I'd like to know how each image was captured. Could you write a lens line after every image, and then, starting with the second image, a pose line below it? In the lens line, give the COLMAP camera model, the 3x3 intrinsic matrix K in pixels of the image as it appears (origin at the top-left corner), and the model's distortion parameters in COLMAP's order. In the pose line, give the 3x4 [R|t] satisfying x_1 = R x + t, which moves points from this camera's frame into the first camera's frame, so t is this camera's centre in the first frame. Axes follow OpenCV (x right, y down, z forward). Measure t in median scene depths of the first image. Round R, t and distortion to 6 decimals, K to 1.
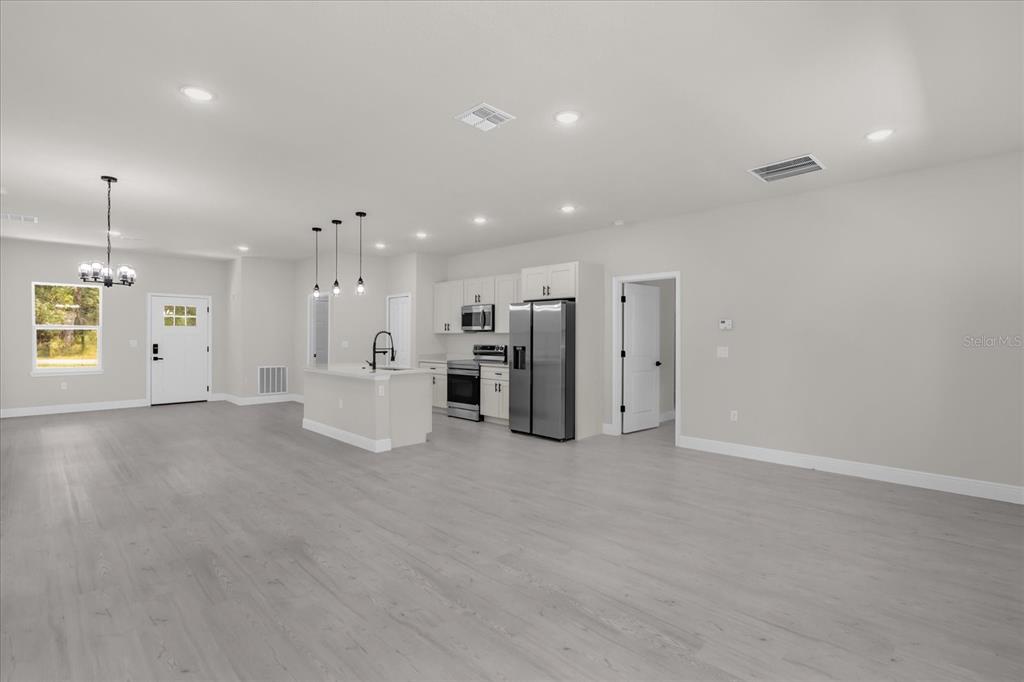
lens RADIAL K [[494.9, 0, 514.2], [0, 494.9, 341.3], [0, 0, 1]] dist [-0.020591, -0.000359]
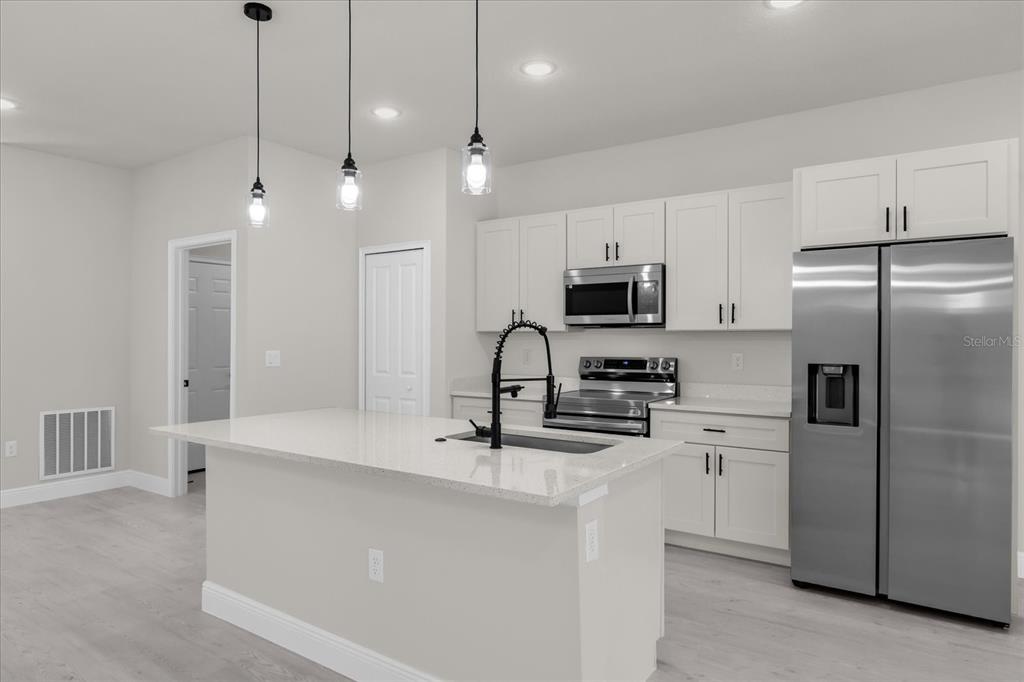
lens RADIAL K [[628.9, 0, 510.8], [0, 628.9, 339.9], [0, 0, 1]] dist [-0.007535, -0.001506]
pose [[0.982753, -0.003002, 0.184897, -0.273204], [0.004168, 0.999974, -0.005916, -0.005635], [-0.184874, 0.006585, 0.982740, 0.489058]]
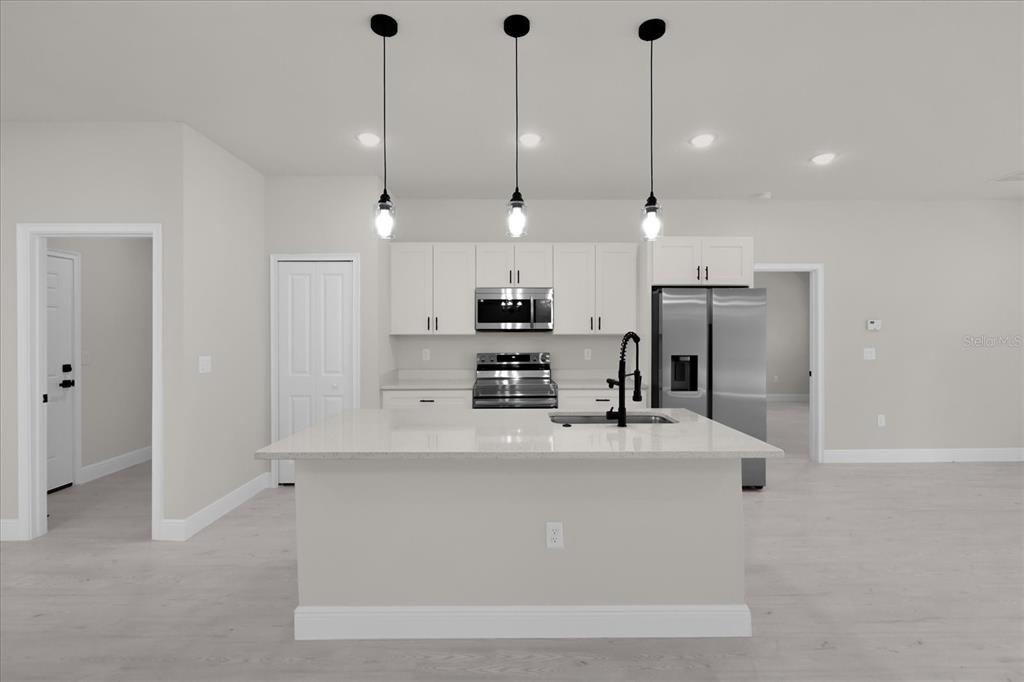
lens RADIAL K [[463.0, 0, 519.4], [0, 463.0, 335.2], [0, 0, 1]] dist [-0.005621, 0.000066]
pose [[0.693770, -0.007833, 0.720154, -0.490357], [0.010873, 0.999941, 0.000401, -0.015923], [-0.720114, 0.007552, 0.693814, 0.626929]]
